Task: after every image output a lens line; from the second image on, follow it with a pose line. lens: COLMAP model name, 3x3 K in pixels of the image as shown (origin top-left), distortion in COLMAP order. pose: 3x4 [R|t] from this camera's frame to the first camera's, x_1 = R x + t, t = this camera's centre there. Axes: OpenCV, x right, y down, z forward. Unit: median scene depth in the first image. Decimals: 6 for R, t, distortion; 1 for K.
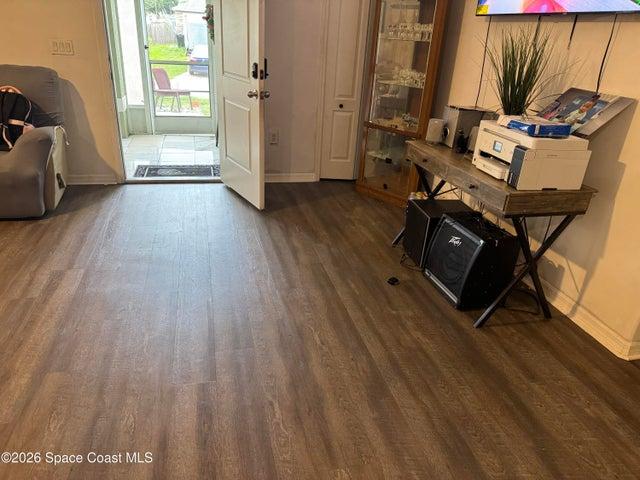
lens RADIAL K [[446.7, 0, 323.6], [0, 446.7, 239.5], [0, 0, 1]] dist [0.066915, -0.096645]
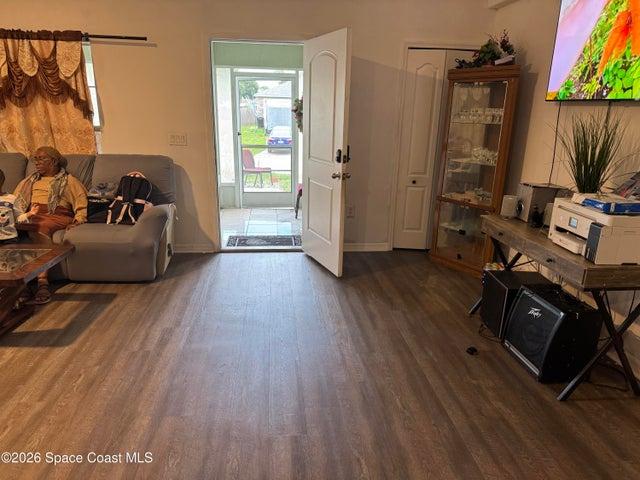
lens RADIAL K [[446.7, 0, 314.7], [0, 446.7, 239.7], [0, 0, 1]] dist [0.066915, -0.096645]
pose [[0.986284, 0.004189, -0.165005, -0.029468], [-0.028440, 0.989040, -0.144884, 0.002302], [0.162590, 0.147590, 0.975593, -0.100901]]
